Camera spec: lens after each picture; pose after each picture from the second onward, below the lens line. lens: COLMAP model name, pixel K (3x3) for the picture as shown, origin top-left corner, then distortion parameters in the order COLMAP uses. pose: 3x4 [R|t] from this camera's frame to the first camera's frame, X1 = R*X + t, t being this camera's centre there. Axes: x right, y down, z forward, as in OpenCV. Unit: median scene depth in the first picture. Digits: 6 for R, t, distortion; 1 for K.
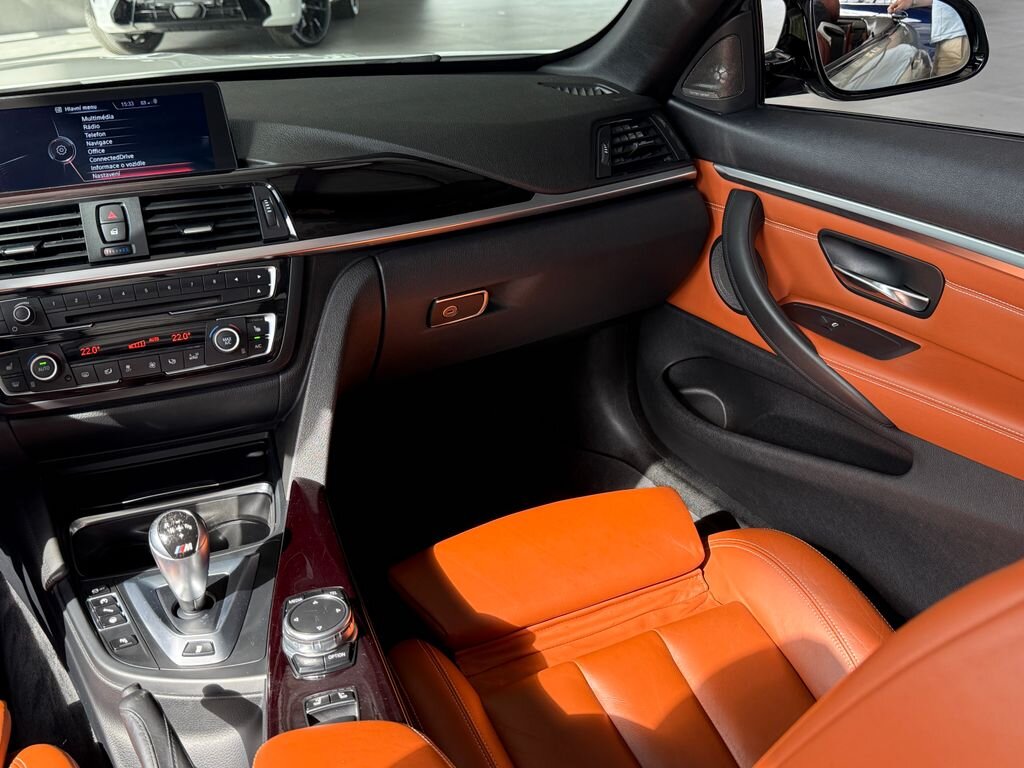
lens RADIAL K [[1043.3, 0, 505.9], [0, 1043.3, 377.2], [0, 0, 1]] dist [0.063030, 0.000000]
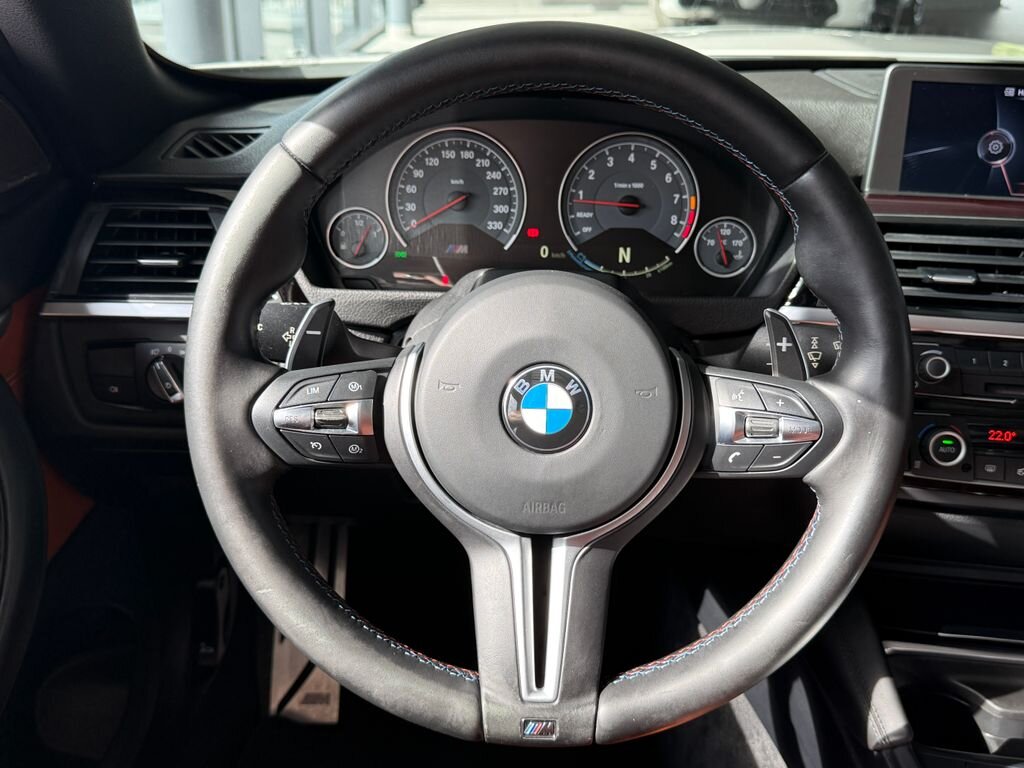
lens RADIAL K [[1043.3, 0, 507.0], [0, 1043.3, 376.0], [0, 0, 1]] dist [0.063030, 0.000000]
pose [[0.890730, 0.234010, -0.389666, -0.399420], [-0.233648, 0.971082, 0.049083, -0.019868], [0.389883, 0.047324, 0.919647, 0.209783]]
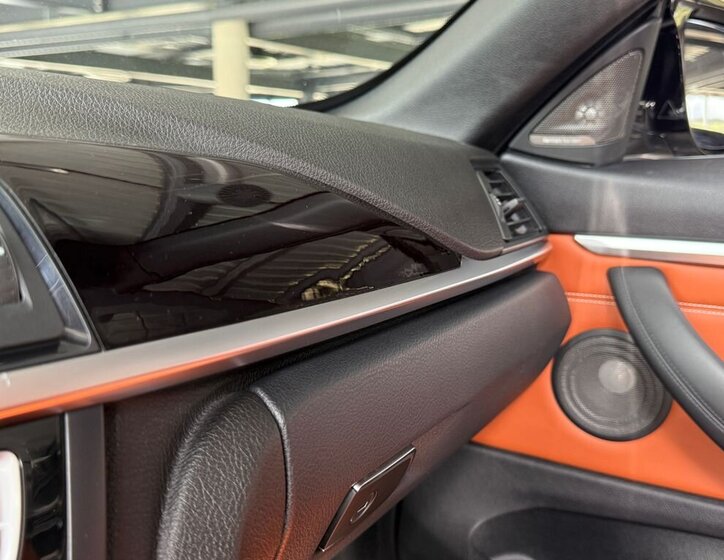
lens RADIAL K [[750.8, 0, 354.8], [0, 750.8, 283.7], [0, 0, 1]] dist [0.080988, 0.000000]
pose [[0.877485, -0.022797, 0.479063, -0.232167], [0.154026, 0.959353, -0.236471, -0.087975], [-0.454199, 0.281288, 0.845328, 0.781989]]
